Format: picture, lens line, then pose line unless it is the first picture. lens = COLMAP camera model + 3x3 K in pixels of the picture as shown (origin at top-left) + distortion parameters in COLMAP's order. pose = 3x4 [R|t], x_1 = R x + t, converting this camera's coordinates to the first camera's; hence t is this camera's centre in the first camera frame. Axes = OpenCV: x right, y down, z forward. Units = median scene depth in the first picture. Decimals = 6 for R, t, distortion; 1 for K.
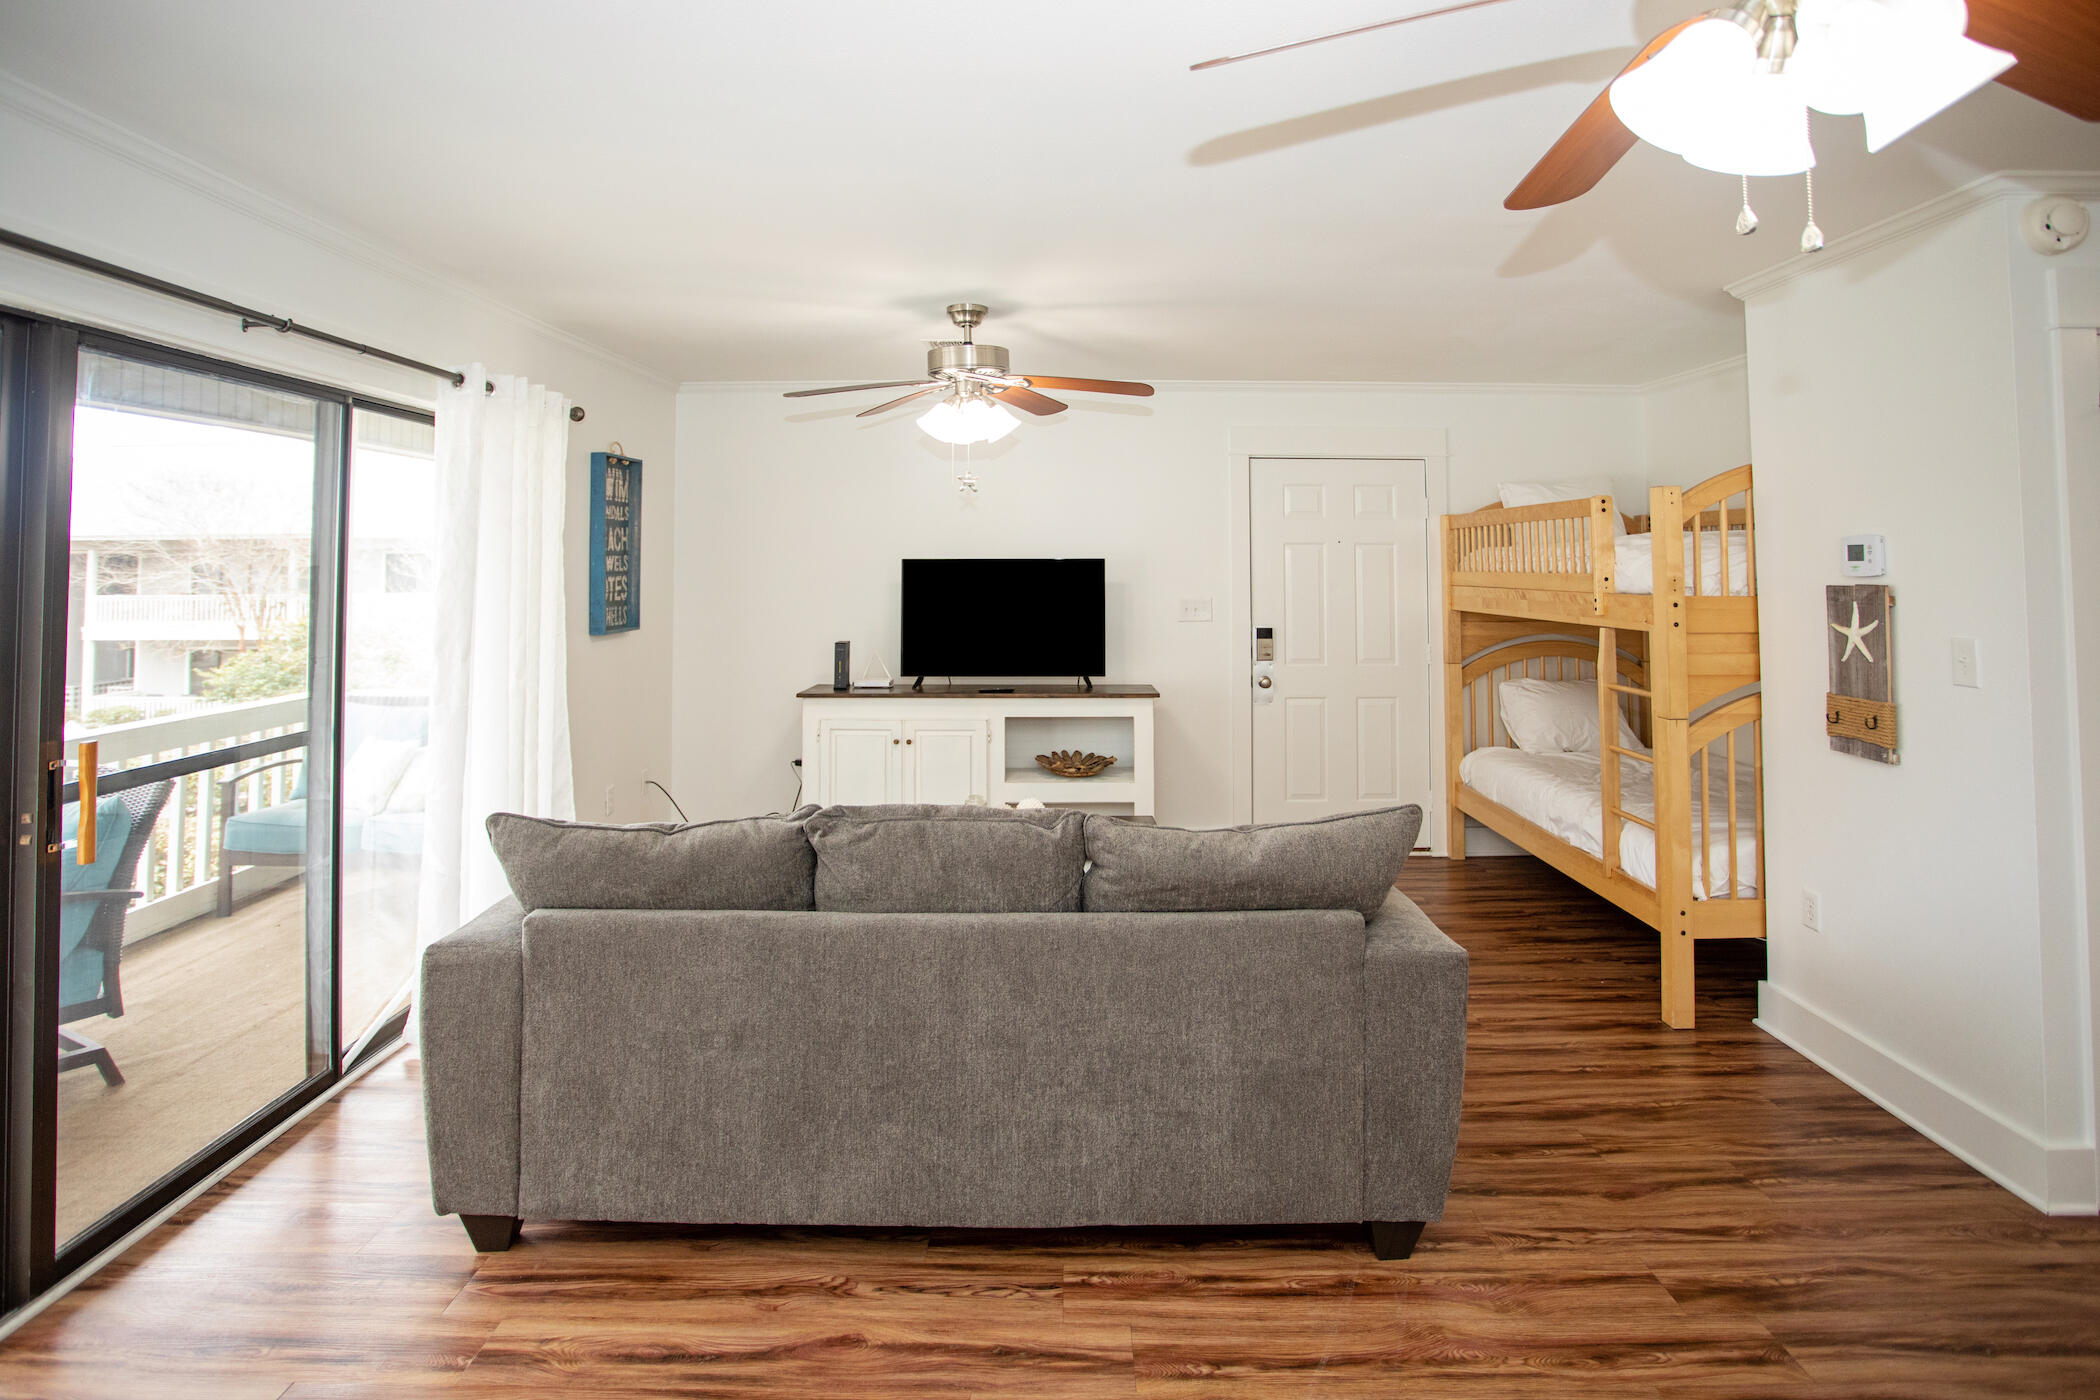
lens RADIAL K [[1043.6, 0, 1051.1], [0, 1043.6, 521.0], [0, 0, 1]] dist [-0.053376, 0.013821]
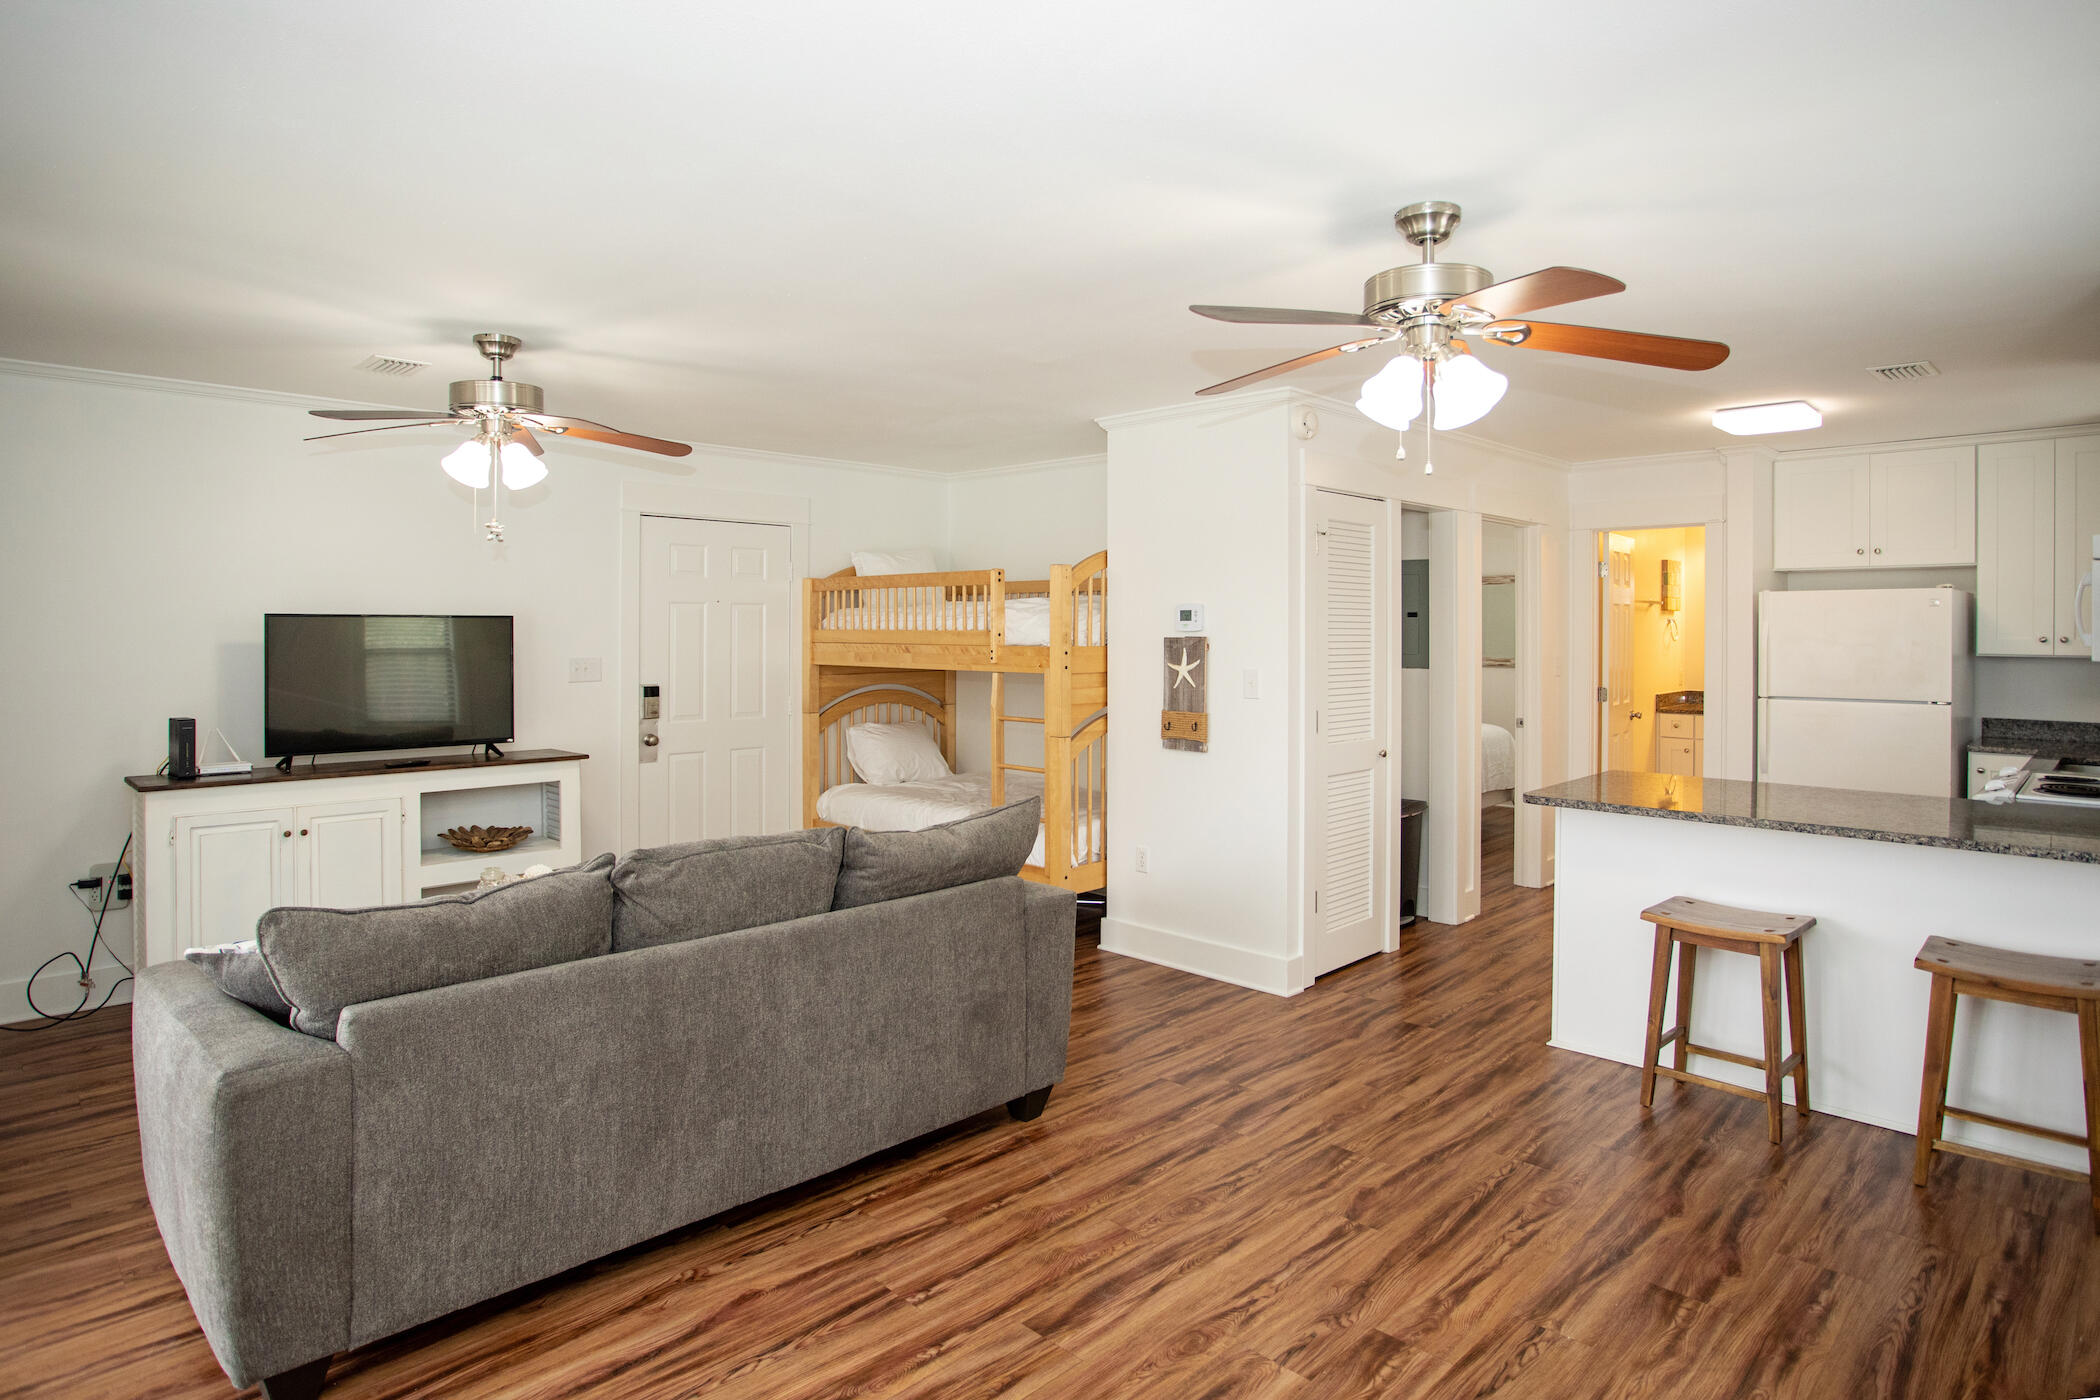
lens RADIAL K [[1126.2, 0, 1036.9], [0, 1126.2, 644.8], [0, 0, 1]] dist [-0.081697, 0.036999]
pose [[0.718627, -0.008518, 0.695344, -0.525661], [-0.031674, 0.998486, 0.044966, 0.006411], [-0.694674, -0.054338, 0.717269, -0.046428]]
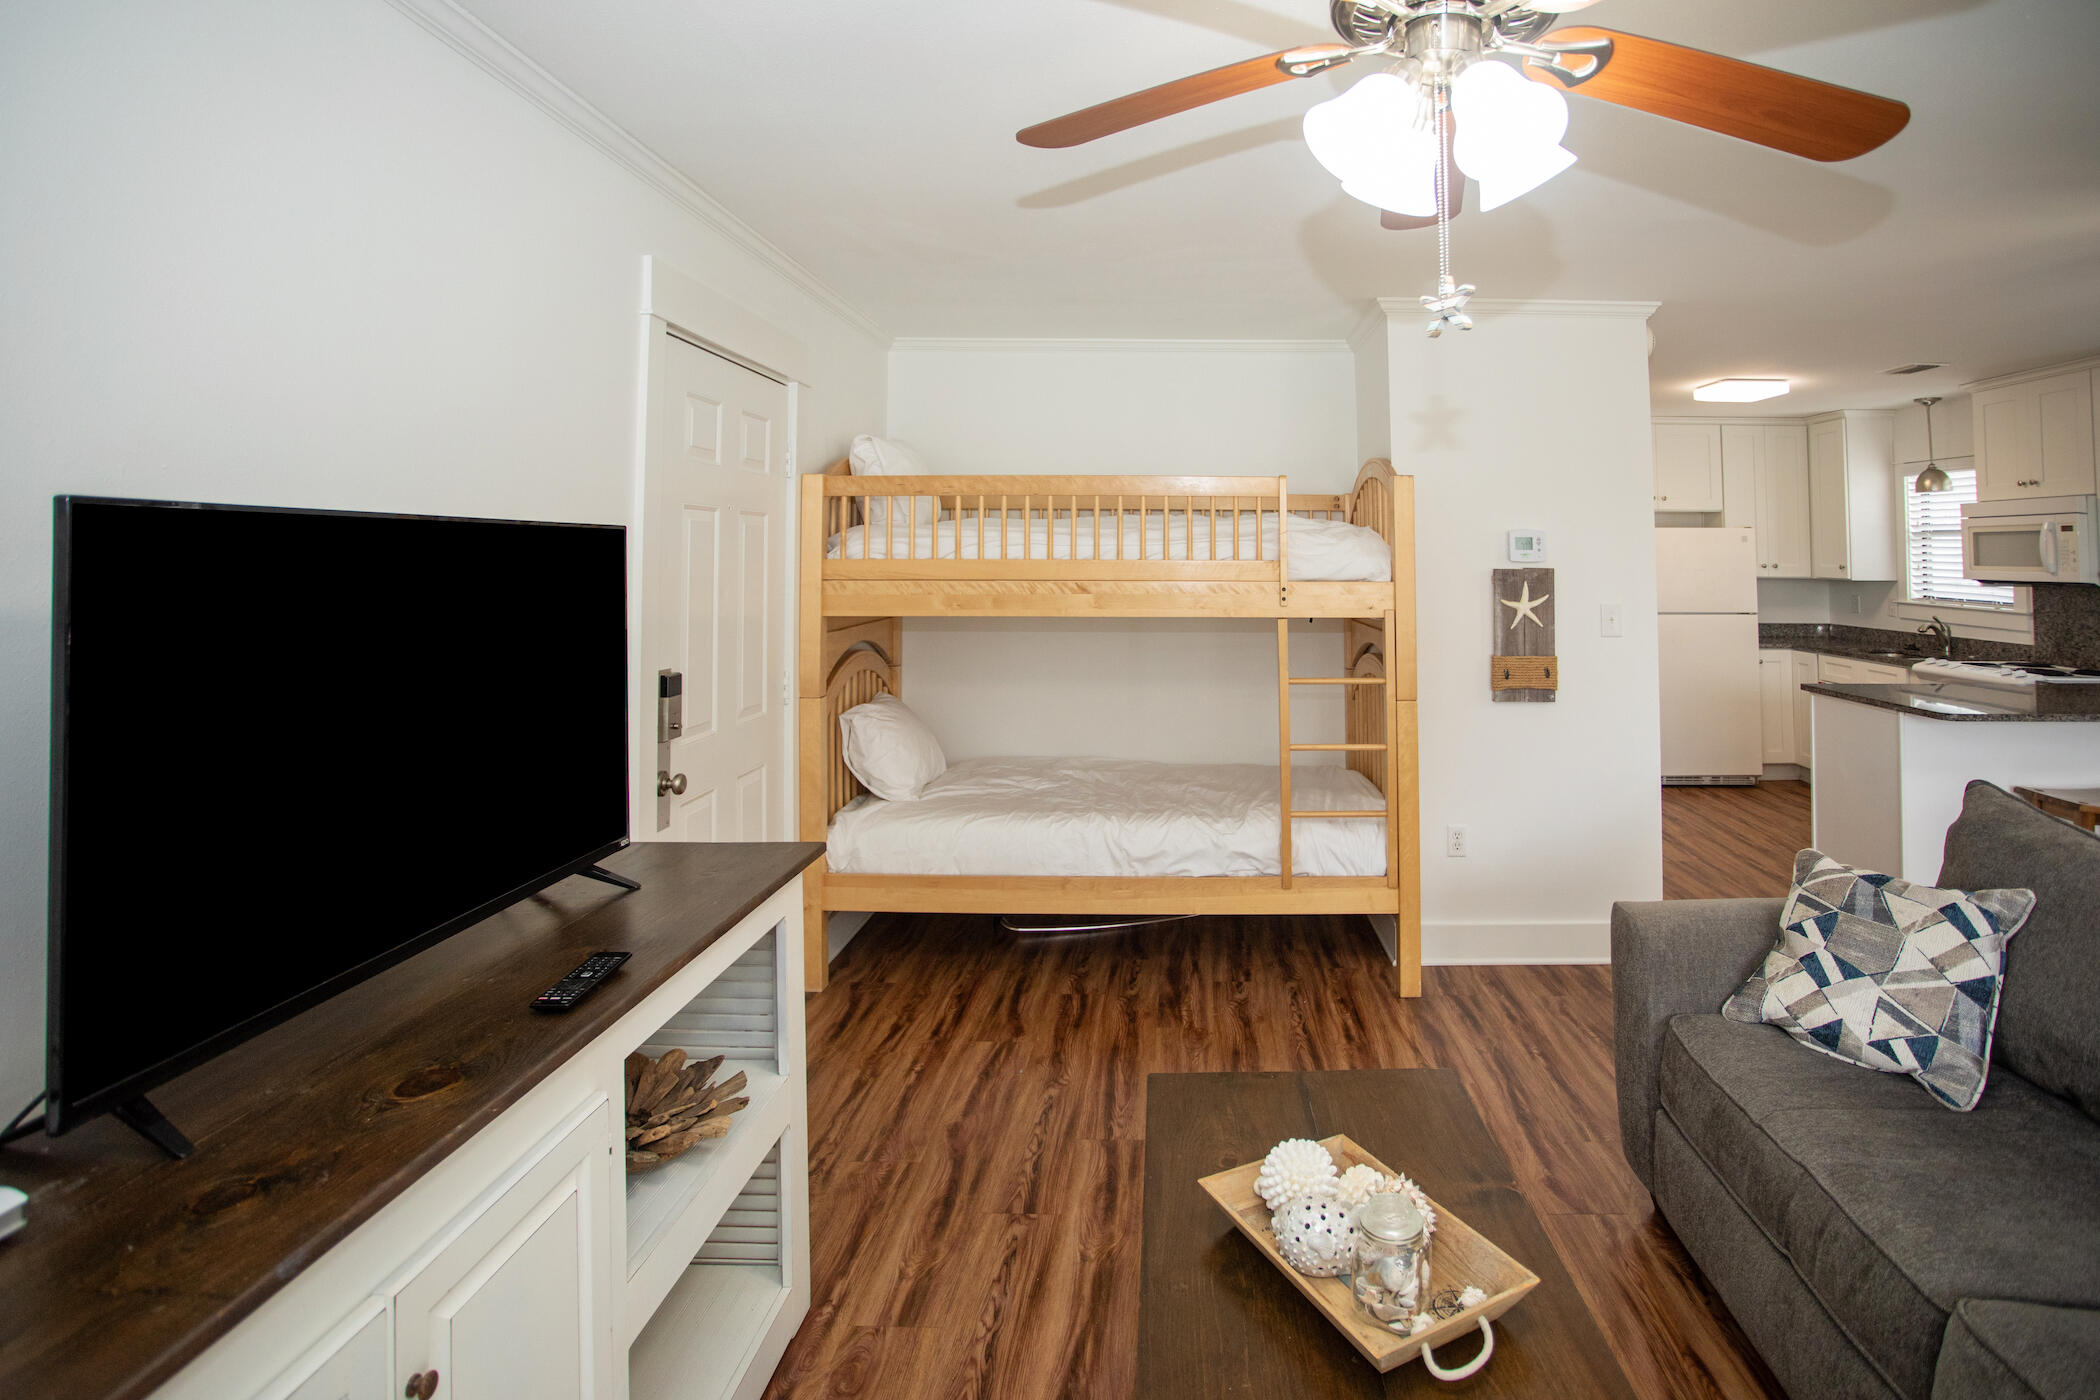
lens RADIAL K [[1011.1, 0, 1203.3], [0, 1011.1, 522.8], [0, 0, 1]] dist [-0.030393, -0.000308]
pose [[0.034679, 0.033431, 0.998839, -0.492636], [-0.046903, 0.998394, -0.031787, 0.064997], [-0.998297, -0.045747, 0.036192, 1.360319]]
